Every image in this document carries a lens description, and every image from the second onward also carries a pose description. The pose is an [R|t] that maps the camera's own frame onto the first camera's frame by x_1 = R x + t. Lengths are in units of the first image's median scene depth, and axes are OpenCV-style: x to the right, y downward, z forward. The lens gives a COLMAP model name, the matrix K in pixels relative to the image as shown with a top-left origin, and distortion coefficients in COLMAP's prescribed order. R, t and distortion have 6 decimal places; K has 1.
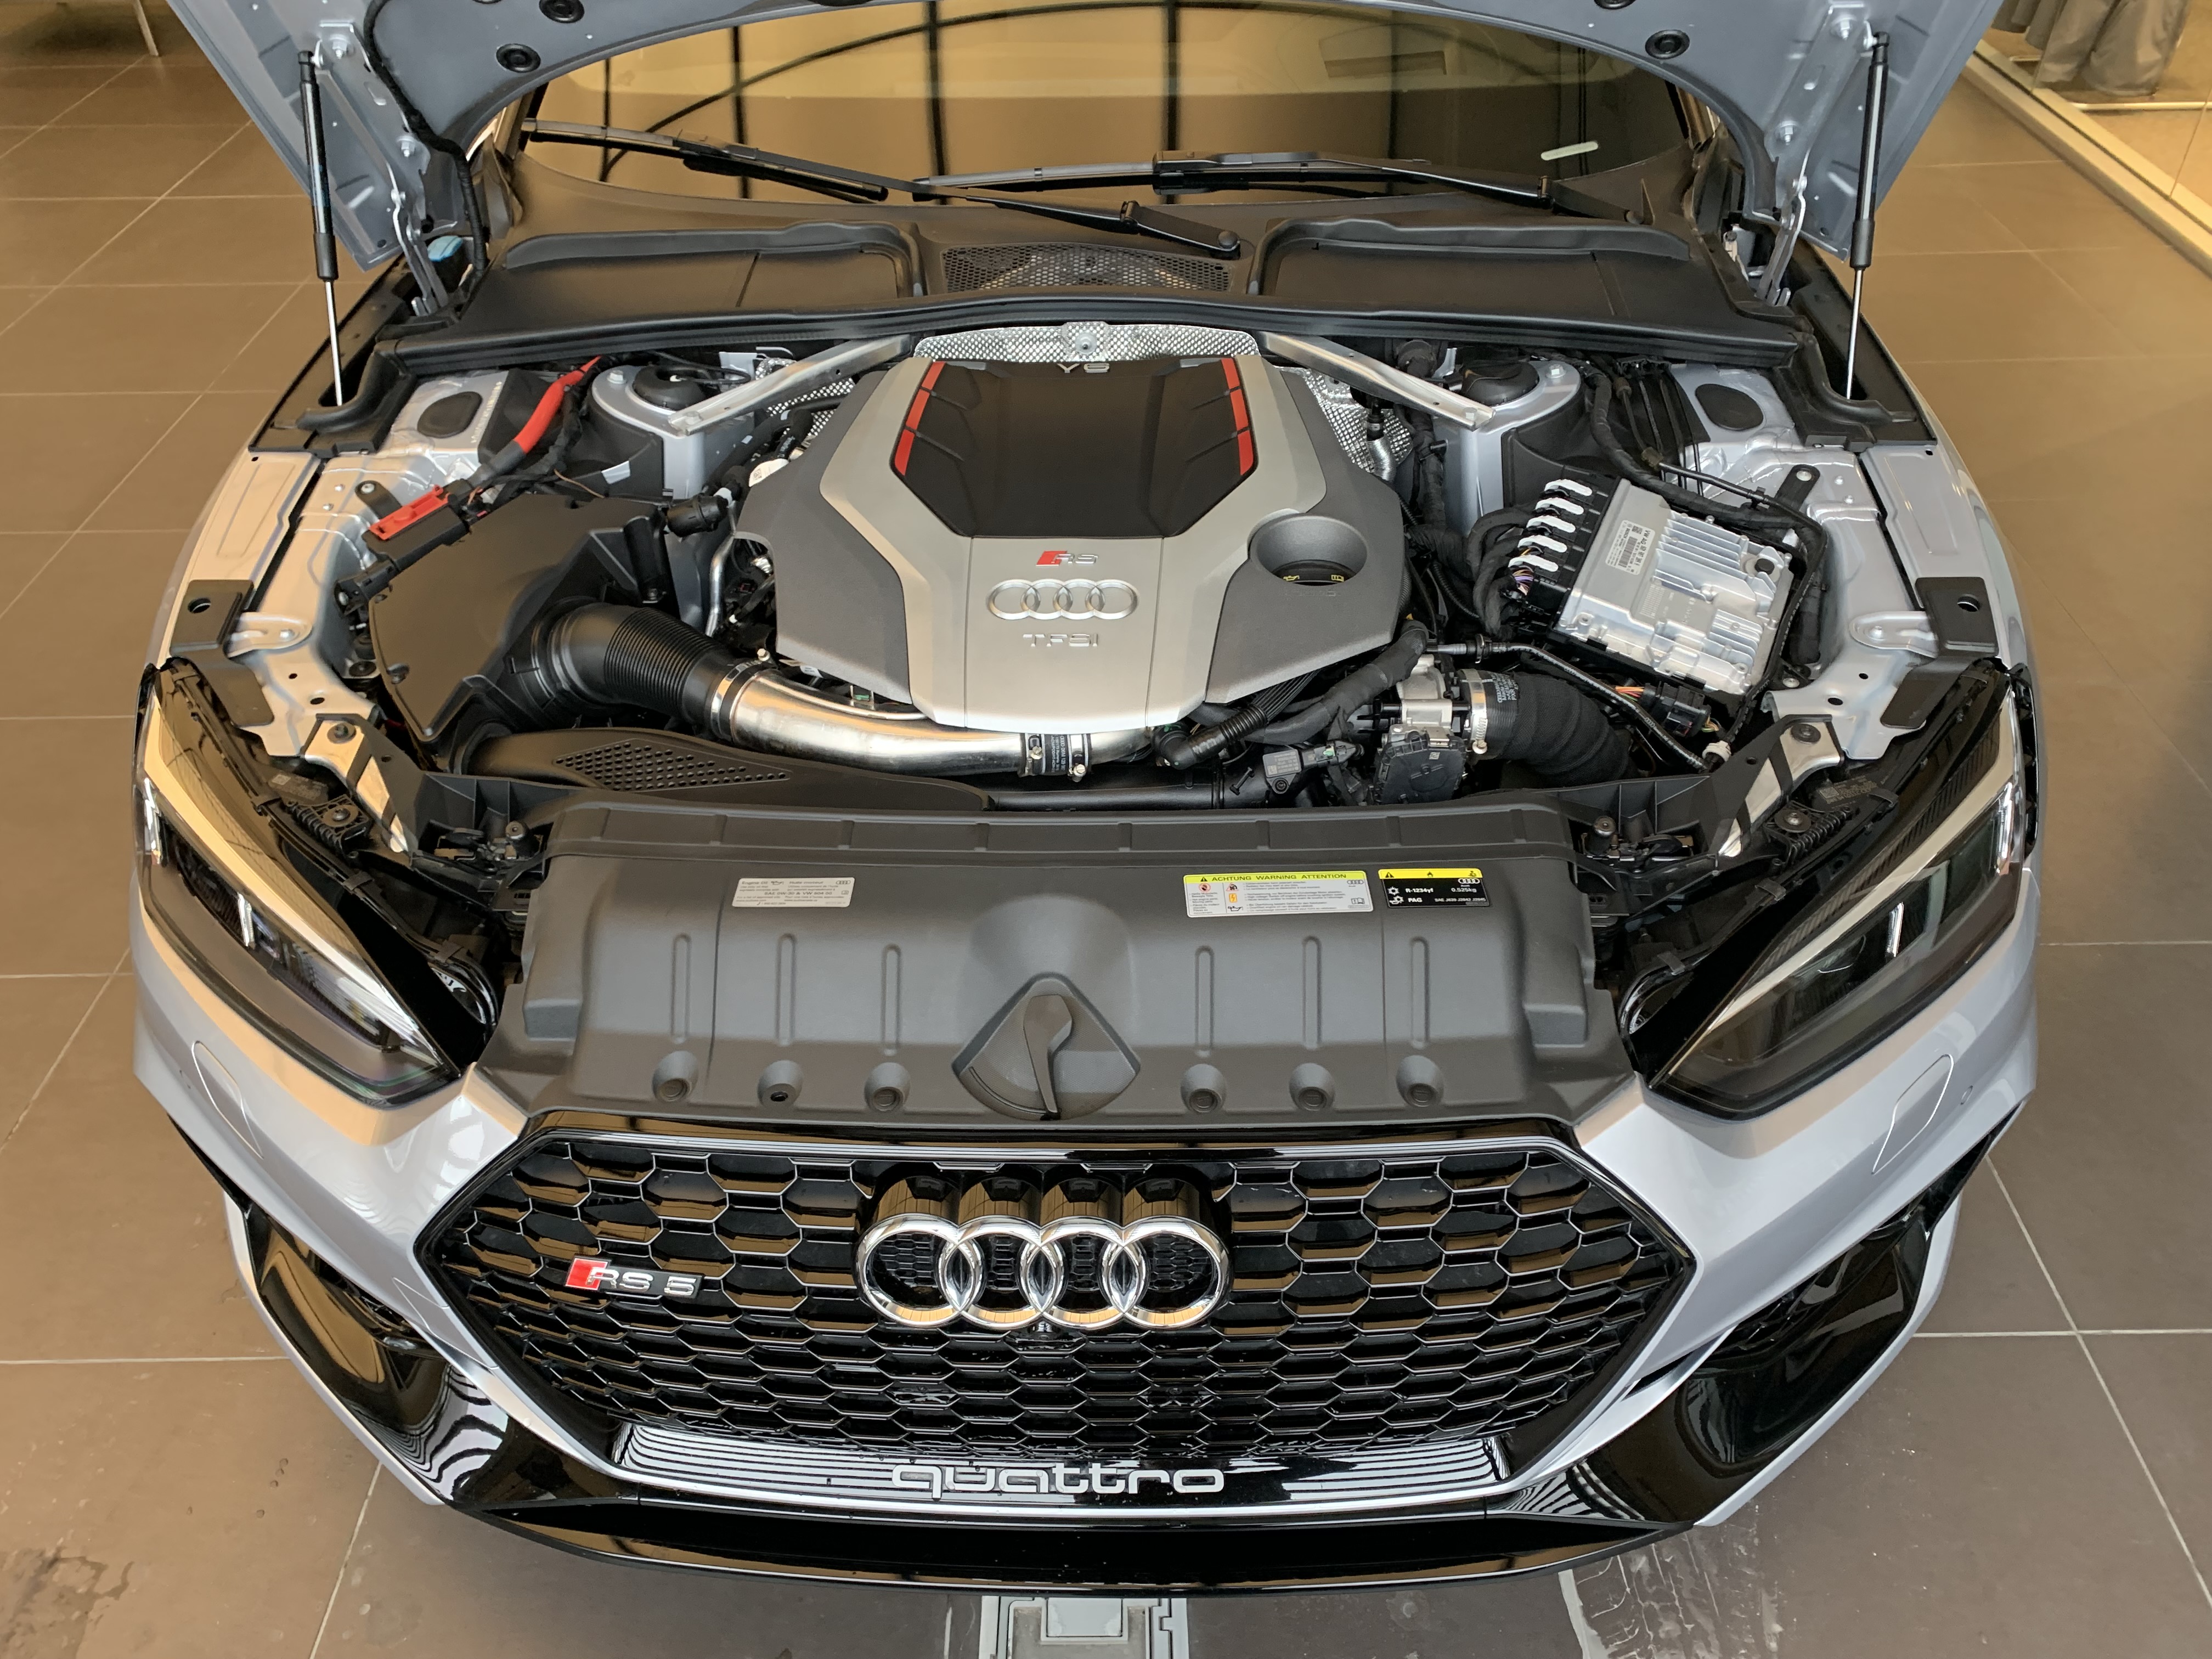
lens RADIAL K [[1750.6, 0, 1106.0], [0, 1750.6, 829.5], [0, 0, 1]] dist [0.007481, 0.001283]
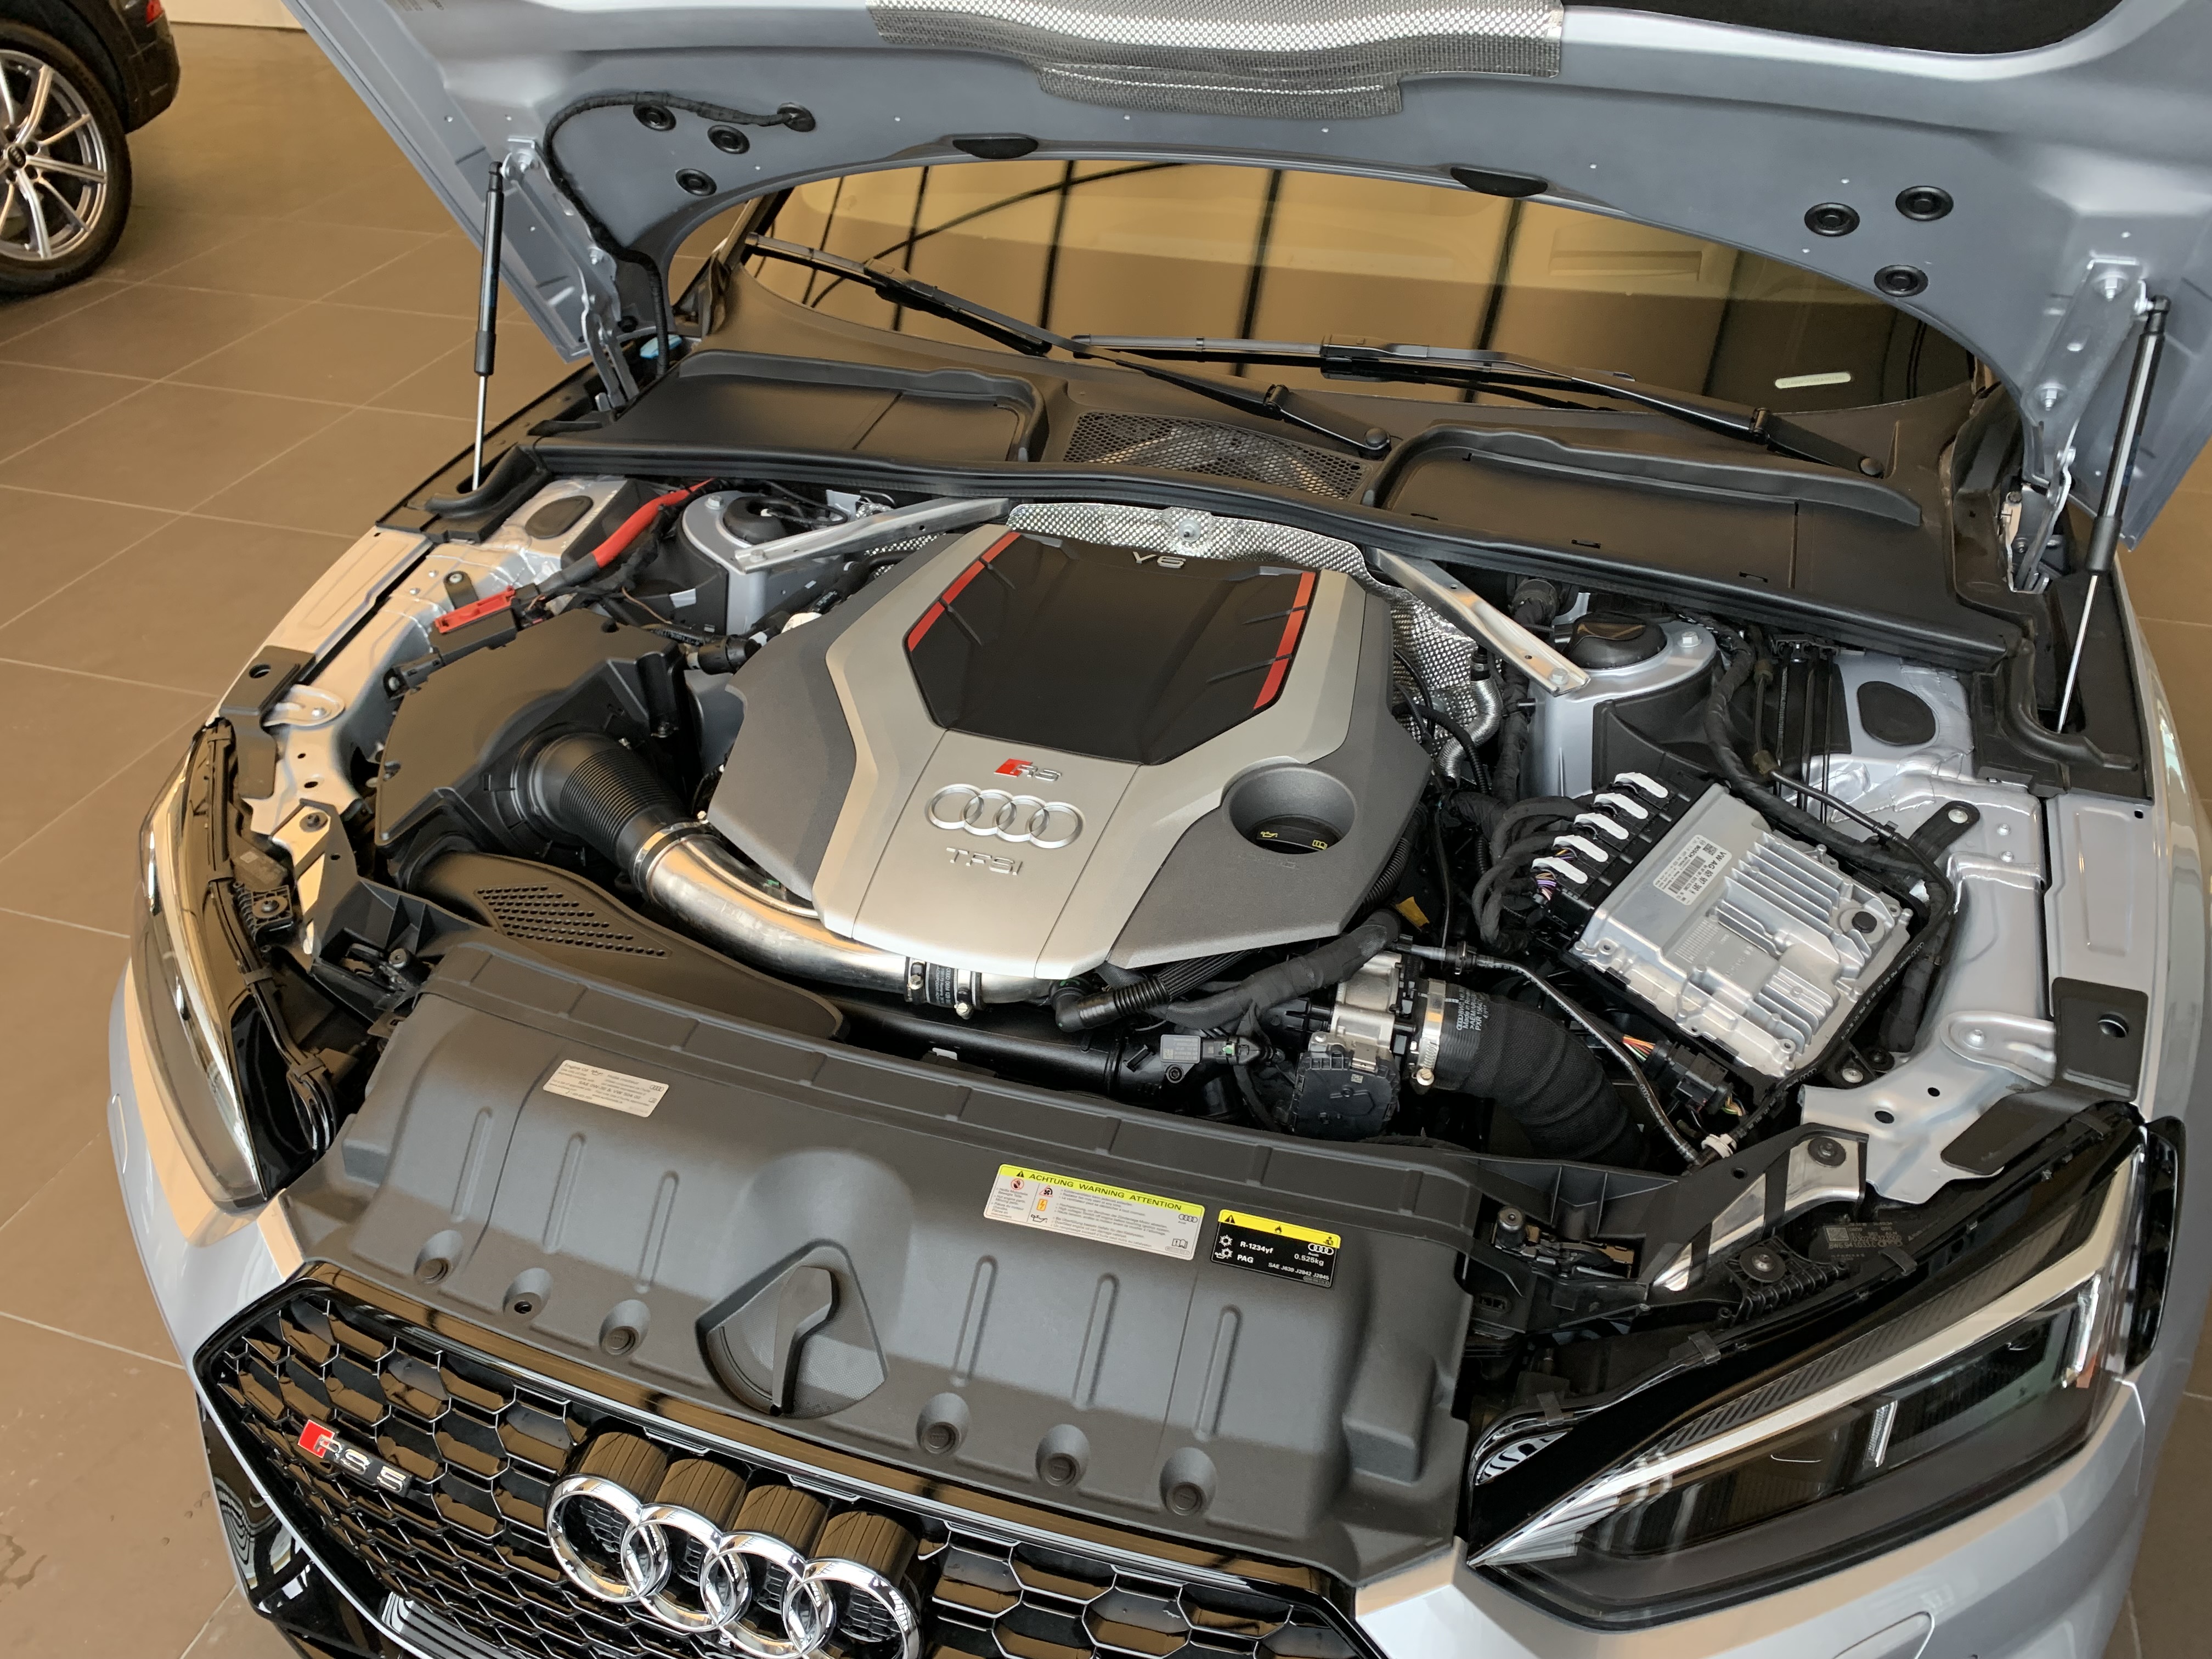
lens RADIAL K [[1744.3, 0, 1084.1], [0, 1744.3, 792.9], [0, 0, 1]] dist [0.053279, -0.075150]
pose [[0.950230, 0.173437, -0.258811, 0.234949], [-0.189799, 0.981031, -0.039433, -0.109282], [0.247063, 0.086592, 0.965123, 0.118260]]
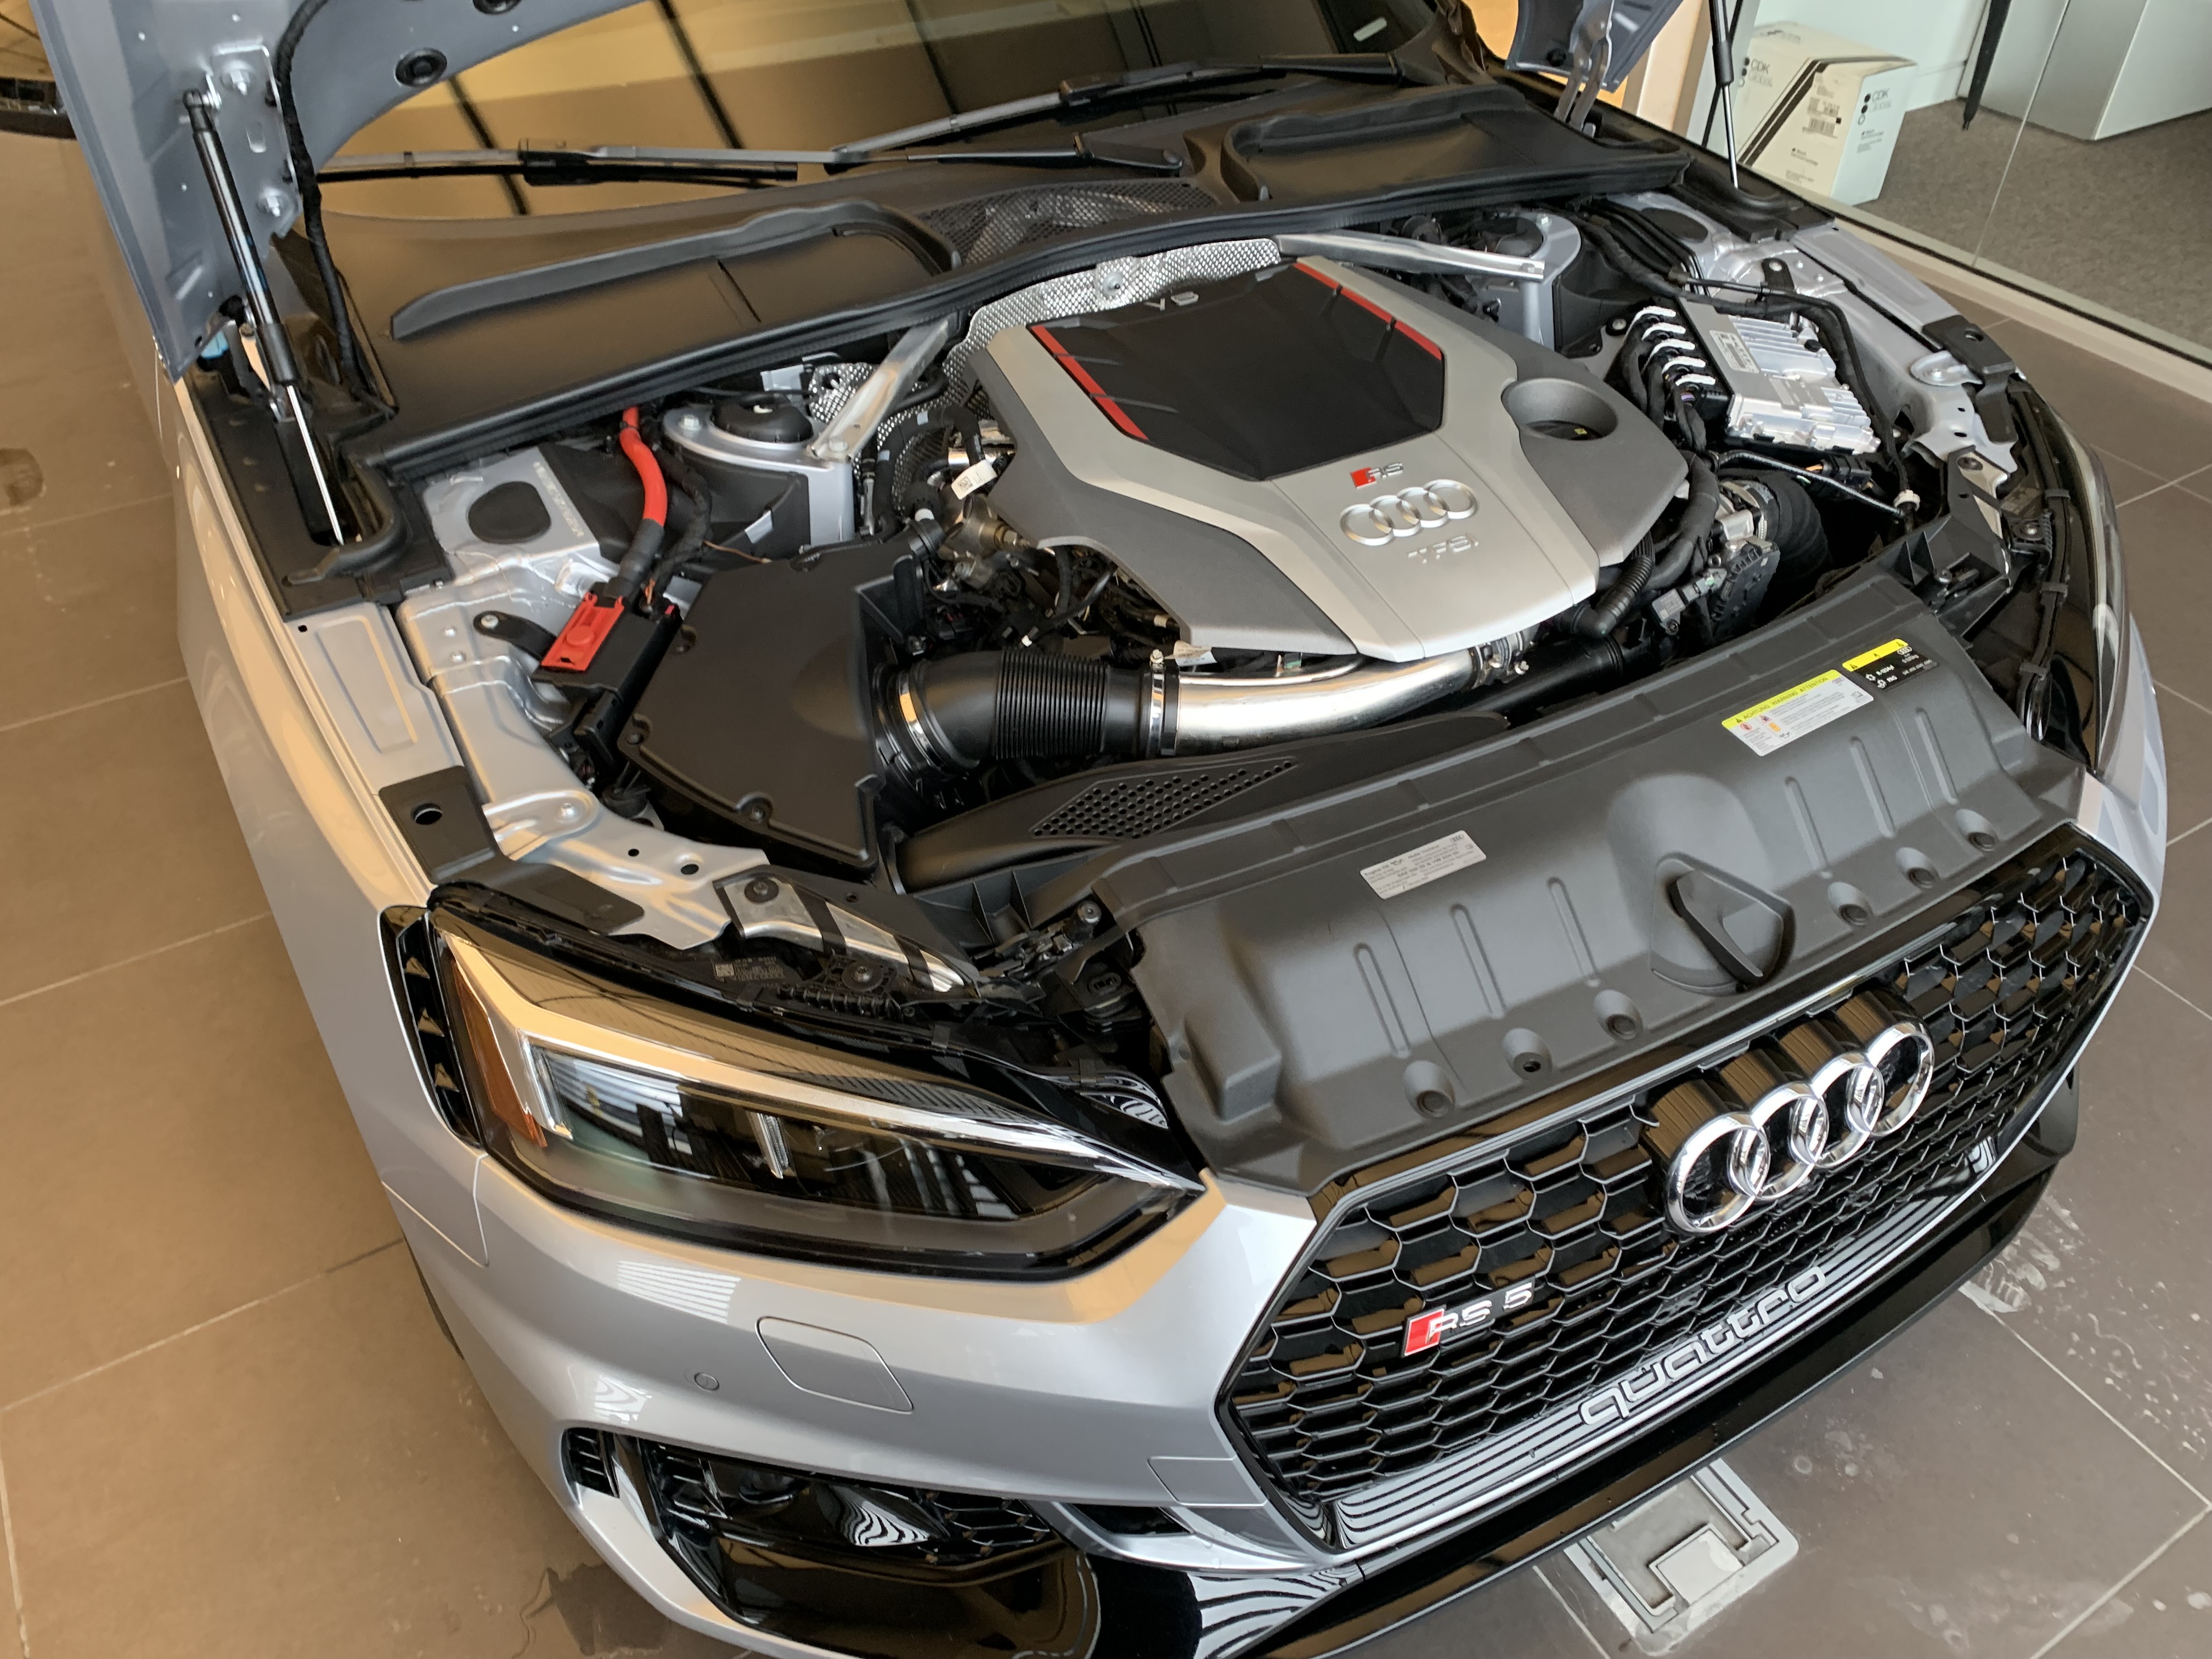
lens RADIAL K [[1744.3, 0, 1106.0], [0, 1744.3, 829.5], [0, 0, 1]] dist [-0.002977, -0.005185]
pose [[0.848349, -0.319487, 0.422175, -0.591979], [0.314167, 0.945618, 0.084302, -0.093922], [-0.426149, 0.061116, 0.902586, 0.202791]]
